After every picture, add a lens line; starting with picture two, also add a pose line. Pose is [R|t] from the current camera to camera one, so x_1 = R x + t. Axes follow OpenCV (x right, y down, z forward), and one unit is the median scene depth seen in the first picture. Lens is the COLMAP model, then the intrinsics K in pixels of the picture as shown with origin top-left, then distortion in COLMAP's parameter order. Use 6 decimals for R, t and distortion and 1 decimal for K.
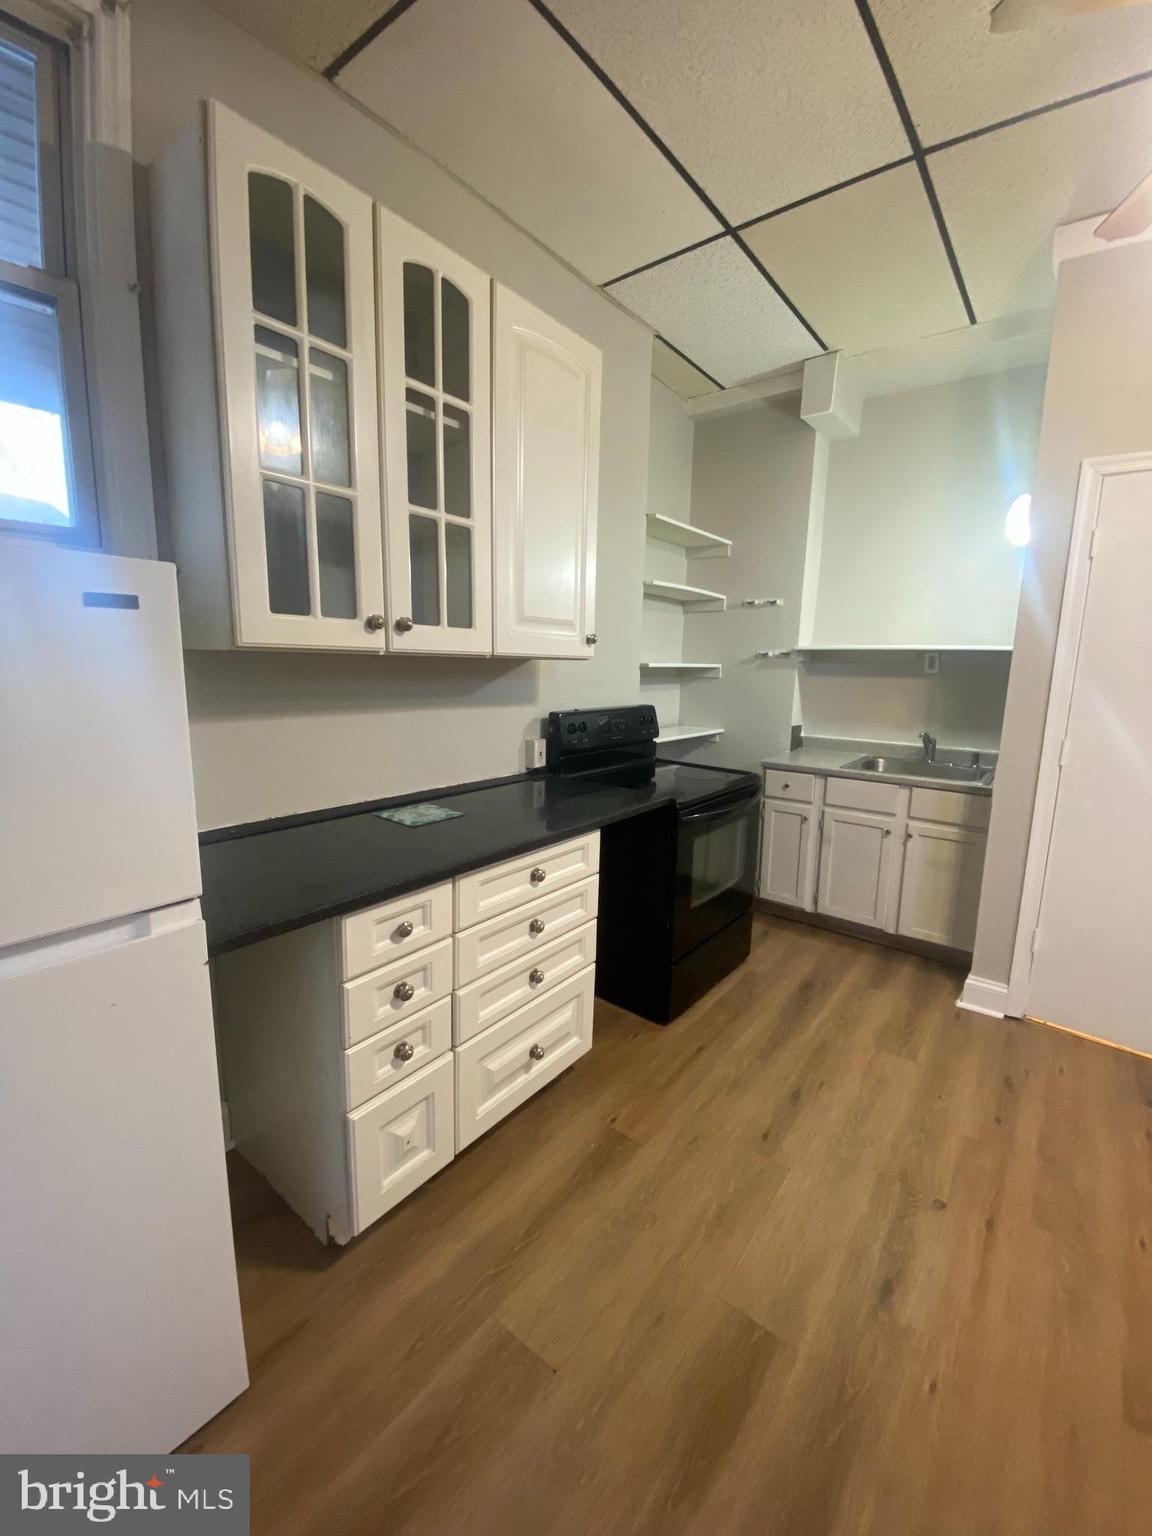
lens RADIAL K [[621.7, 0, 577.1], [0, 621.7, 765.6], [0, 0, 1]] dist [0.027740, -0.023388]
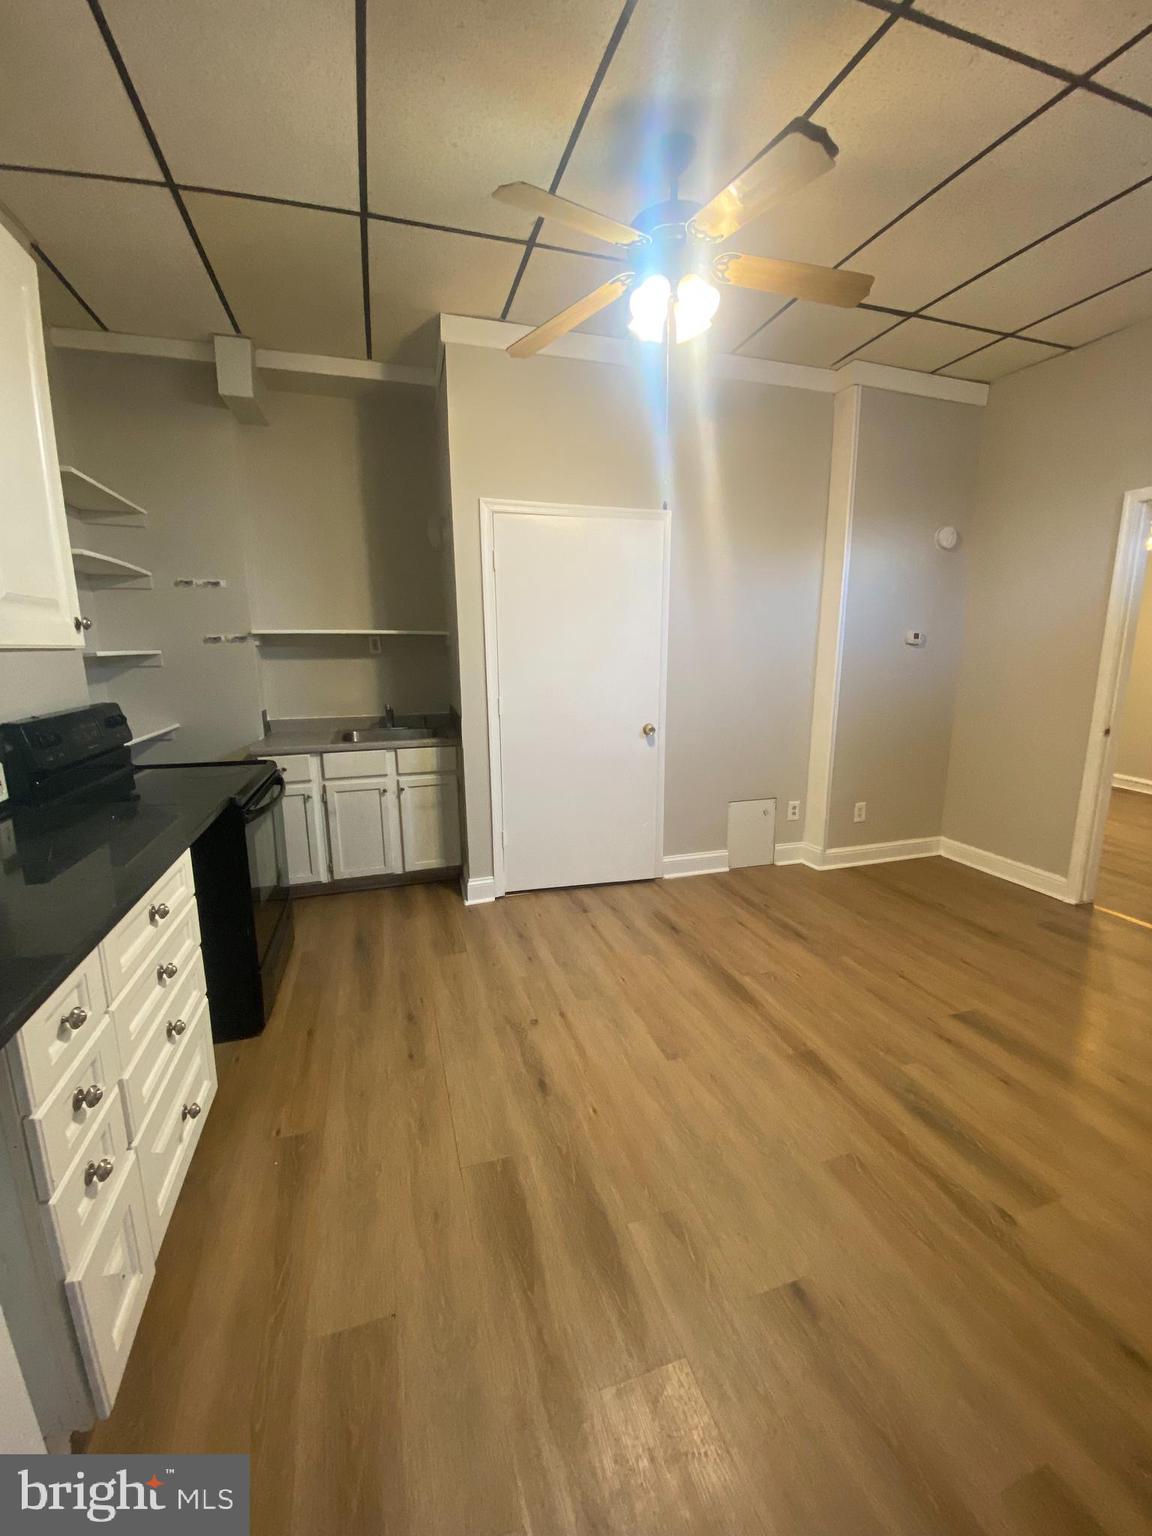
lens RADIAL K [[621.7, 0, 577.1], [0, 621.7, 765.6], [0, 0, 1]] dist [0.027740, -0.023388]
pose [[0.567490, -0.180544, 0.803343, -0.273595], [0.157620, 0.981441, 0.109225, -0.012000], [-0.808153, 0.064639, 0.585415, 0.028199]]
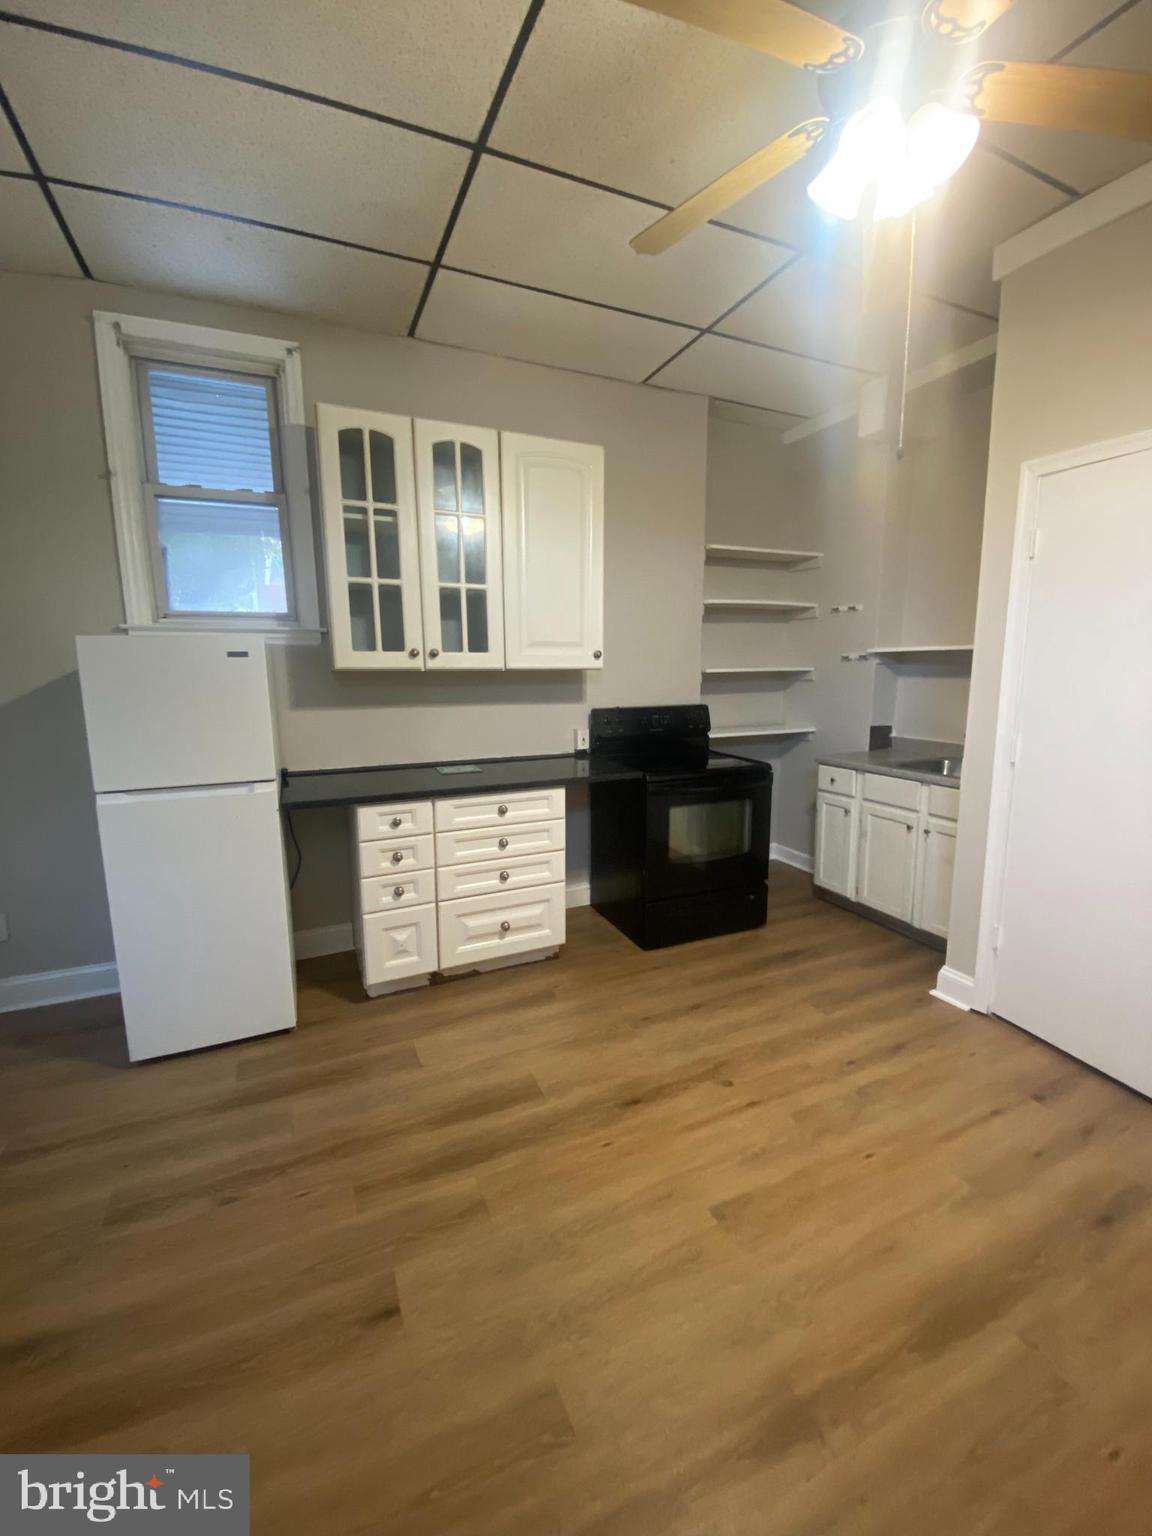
lens RADIAL K [[615.0, 0, 568.1], [0, 615.0, 765.9], [0, 0, 1]] dist [0.028605, -0.000246]
pose [[0.882671, 0.047634, -0.467572, 0.571411], [-0.052887, 0.998599, 0.001893, 0.039781], [0.467007, 0.023058, 0.883953, -0.206854]]
